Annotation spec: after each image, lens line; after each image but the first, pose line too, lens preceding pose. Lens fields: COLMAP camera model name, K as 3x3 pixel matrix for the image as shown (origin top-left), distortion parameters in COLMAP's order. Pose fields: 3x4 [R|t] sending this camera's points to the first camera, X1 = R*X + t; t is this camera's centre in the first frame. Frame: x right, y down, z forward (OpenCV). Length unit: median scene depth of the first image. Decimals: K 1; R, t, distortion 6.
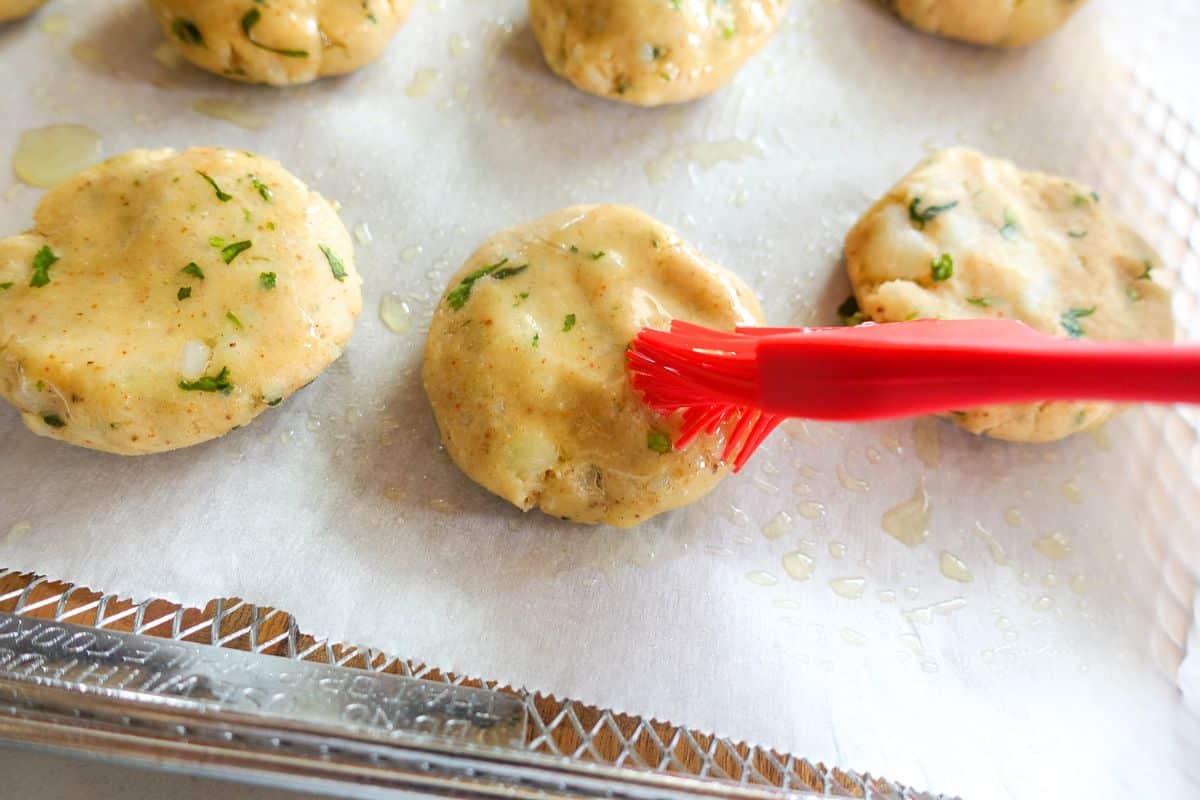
lens RADIAL K [[785.7, 0, 600.0], [0, 785.7, 400.0], [0, 0, 1]] dist [0.005344, -0.033668]
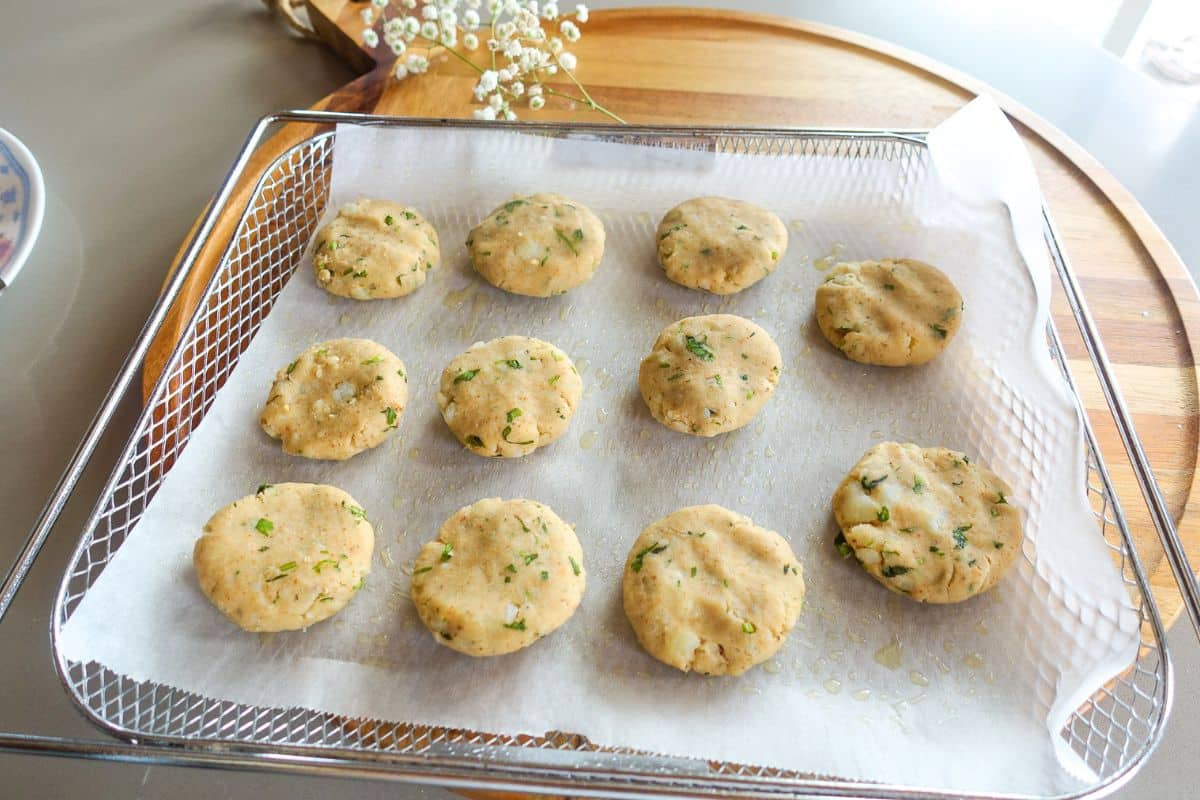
lens RADIAL K [[785.7, 0, 600.0], [0, 785.7, 400.0], [0, 0, 1]] dist [0.005344, -0.033668]
pose [[0.988001, -0.138758, -0.067825, -0.071026], [0.118955, 0.963744, -0.238844, -0.063854], [0.098507, 0.227910, 0.968686, -0.964626]]
